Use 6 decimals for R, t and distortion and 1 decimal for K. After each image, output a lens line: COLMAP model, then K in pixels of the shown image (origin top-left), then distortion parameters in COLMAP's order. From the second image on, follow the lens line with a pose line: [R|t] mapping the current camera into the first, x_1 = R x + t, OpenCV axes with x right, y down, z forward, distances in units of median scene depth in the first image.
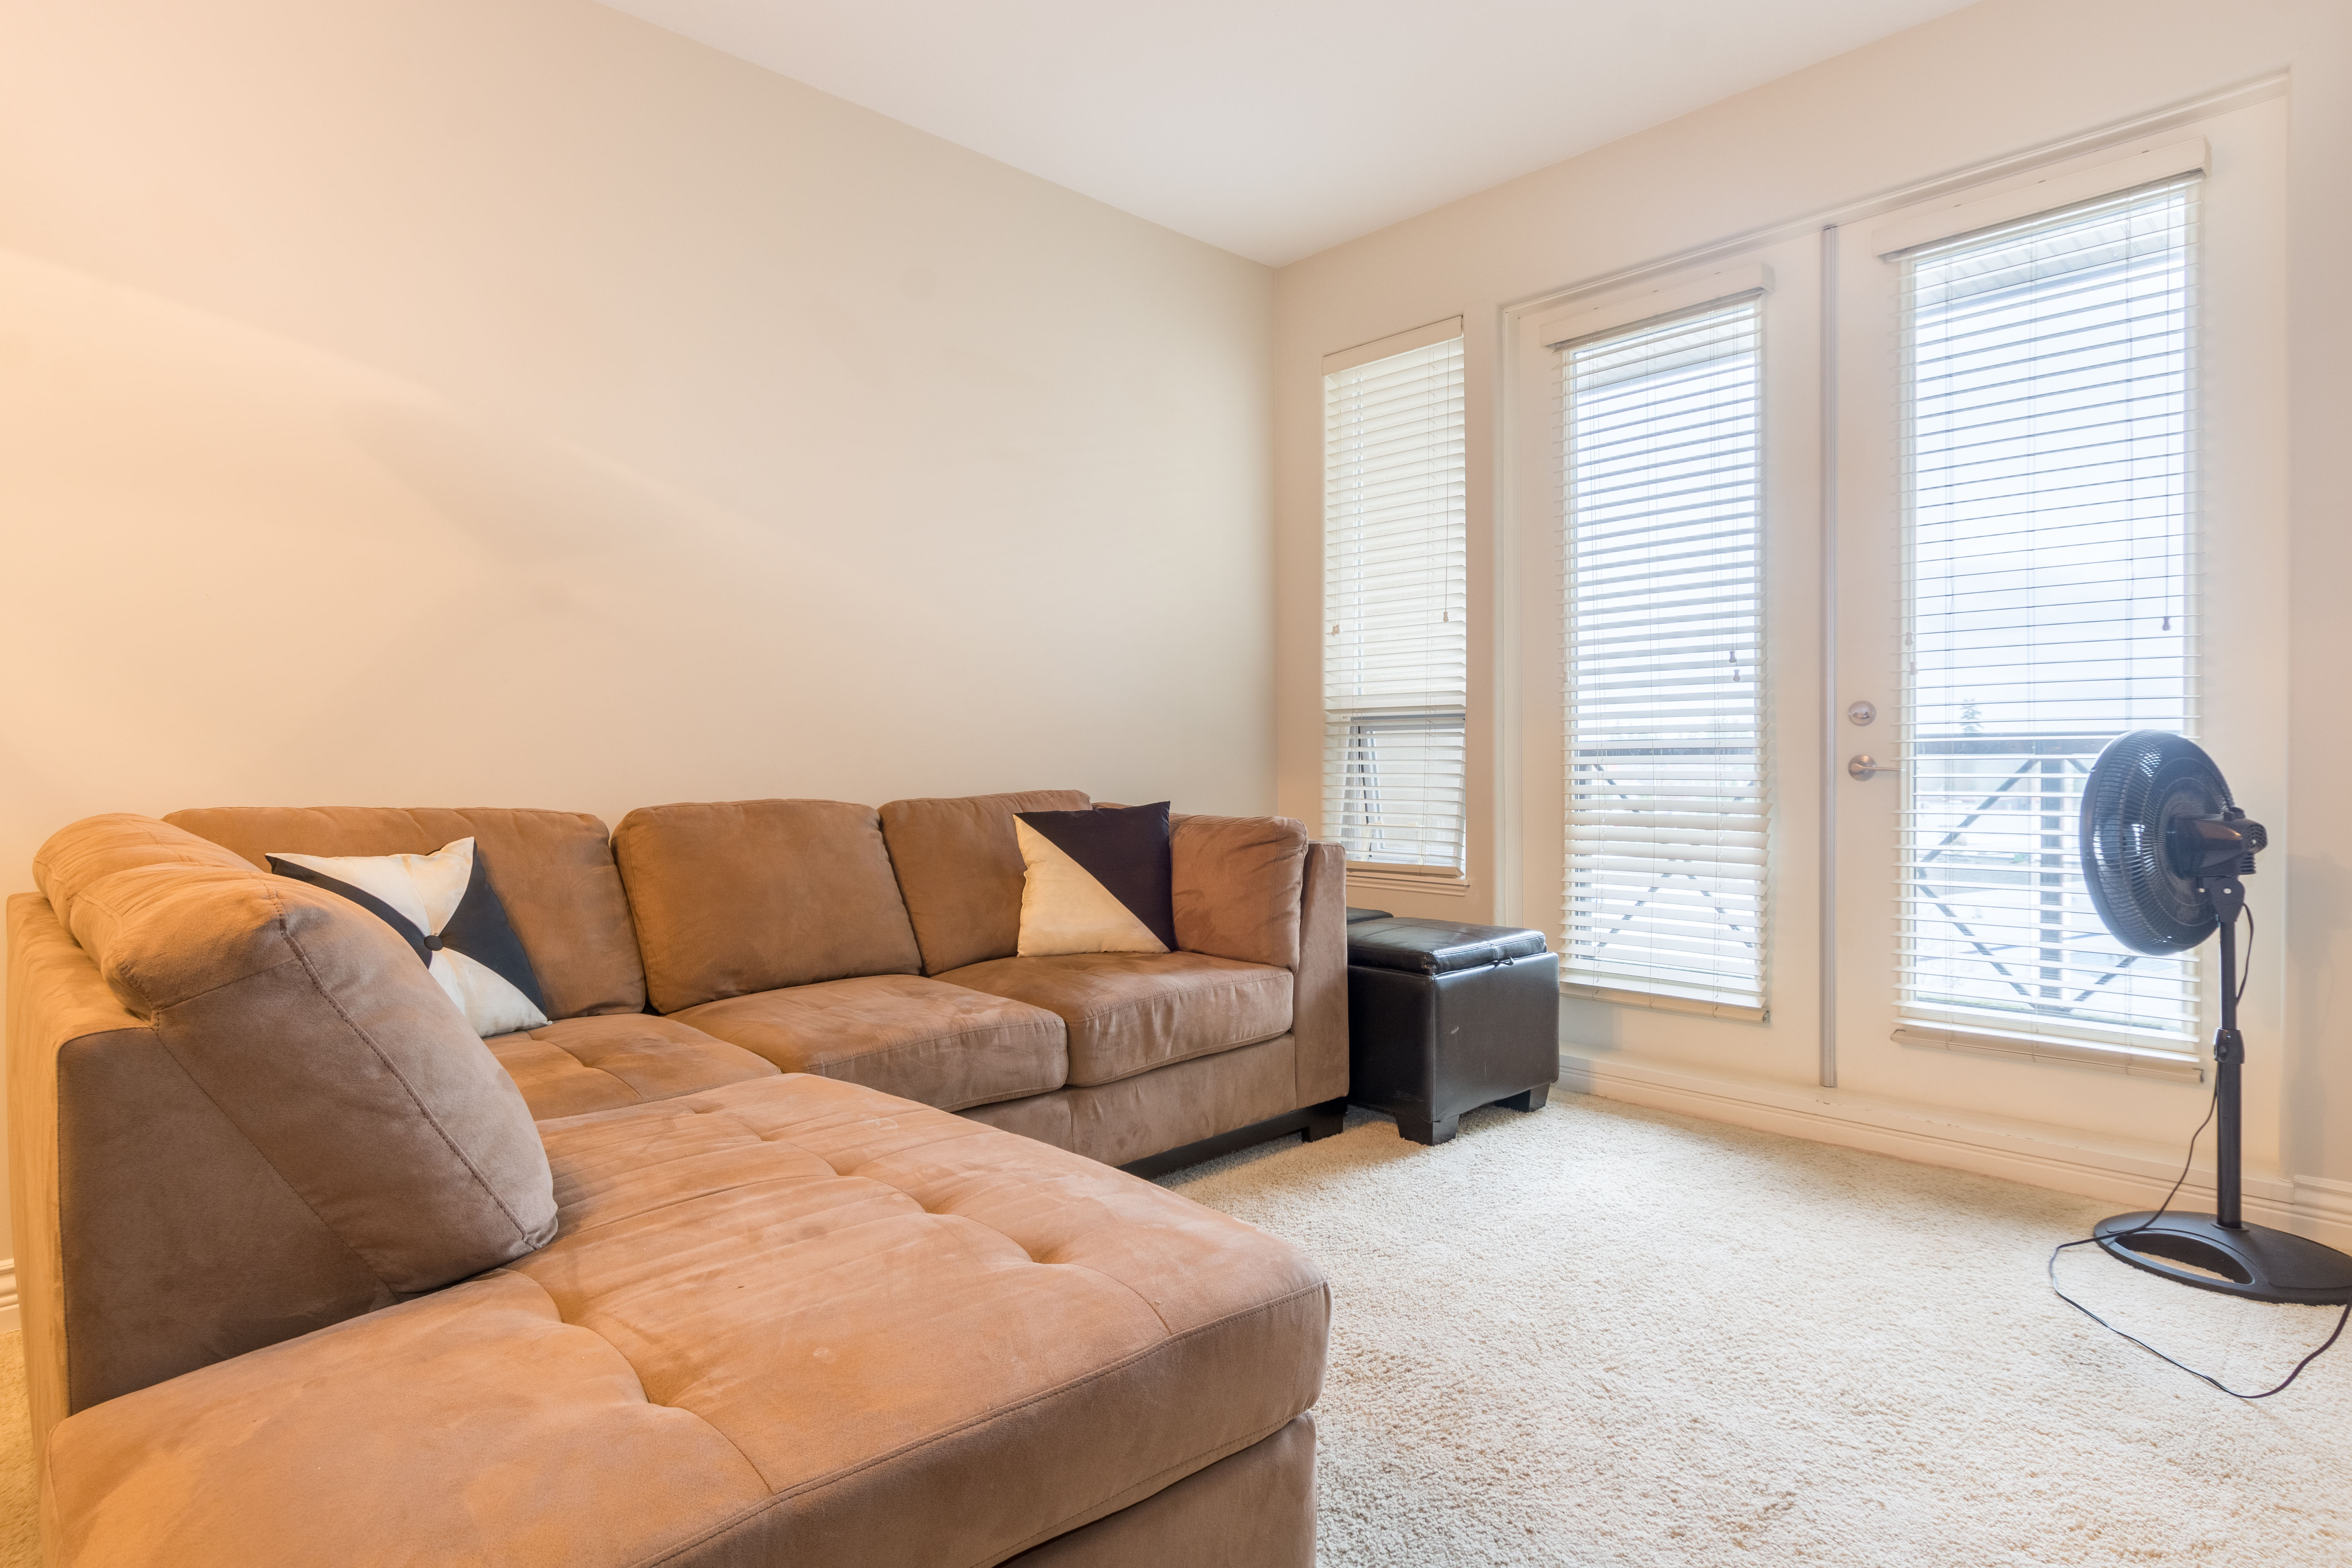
lens RADIAL K [[1250.2, 0, 1201.2], [0, 1250.2, 782.1], [0, 0, 1]] dist [0.012126, -0.004947]
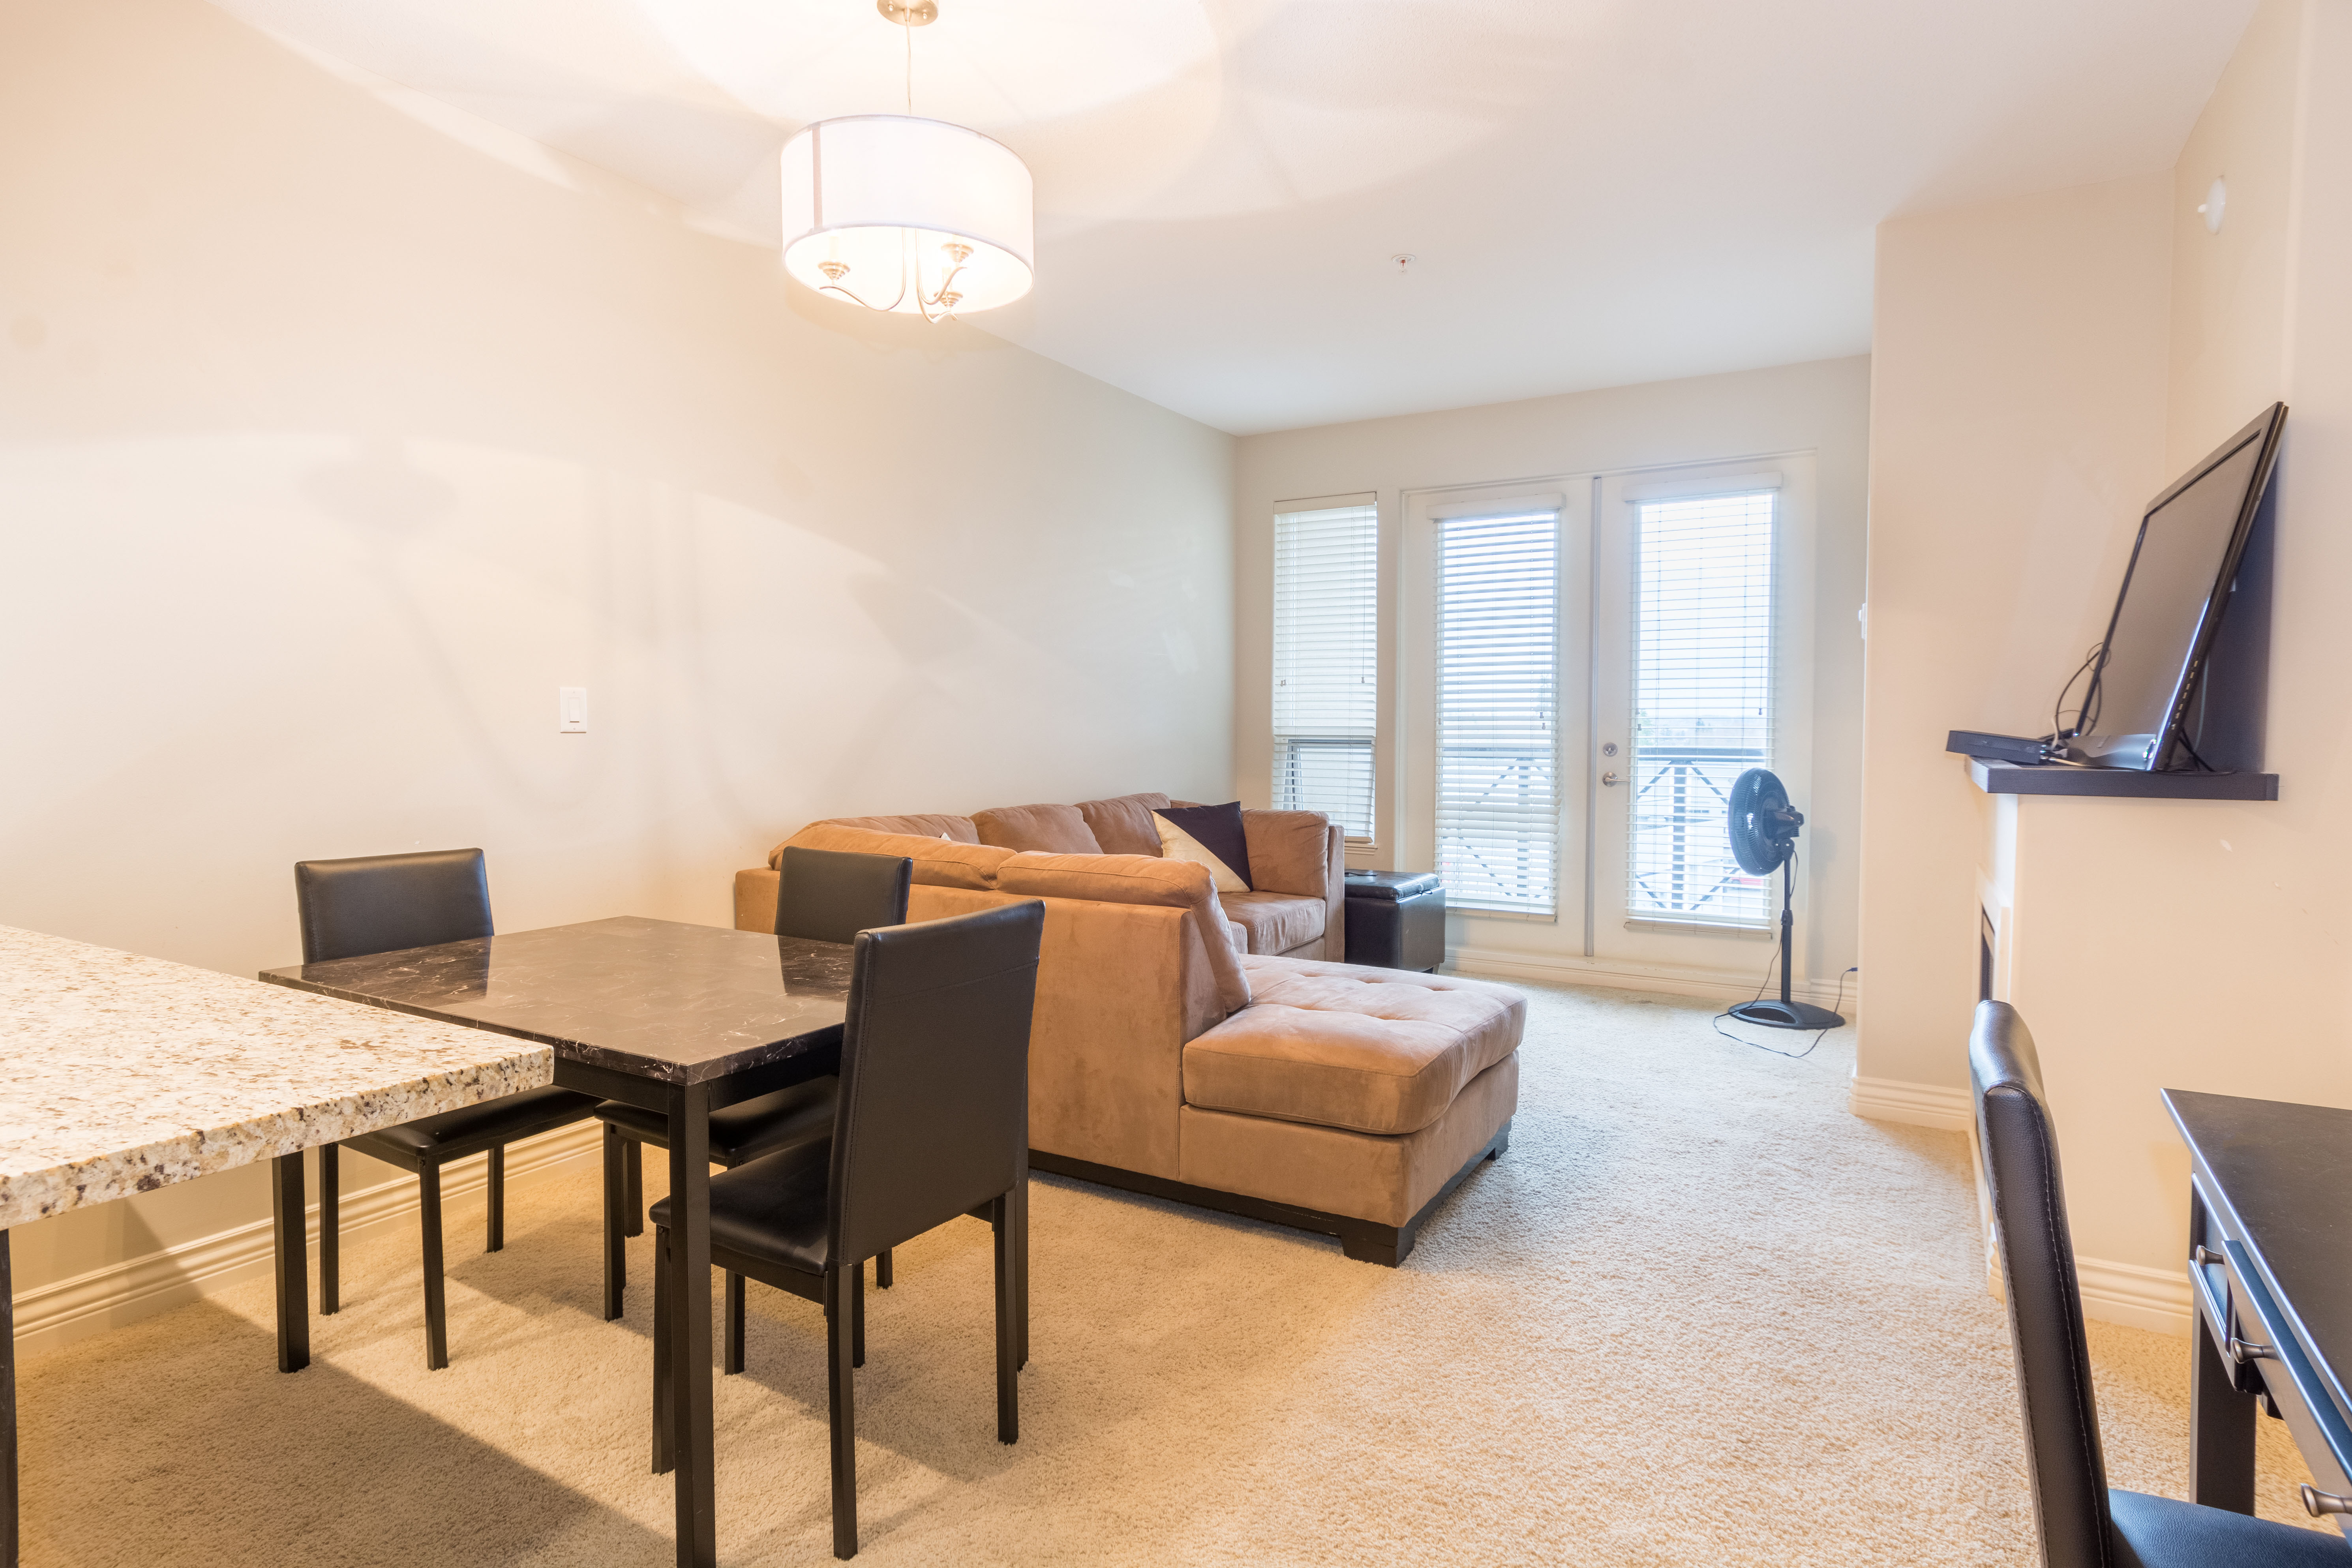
lens RADIAL K [[1250.2, 0, 1157.5], [0, 1250.2, 776.3], [0, 0, 1]] dist [0.012126, -0.004947]
pose [[0.966730, -0.003866, 0.255771, -0.563231], [-0.002856, 0.999660, 0.025904, -0.060990], [-0.255784, -0.025772, 0.966390, -0.576017]]
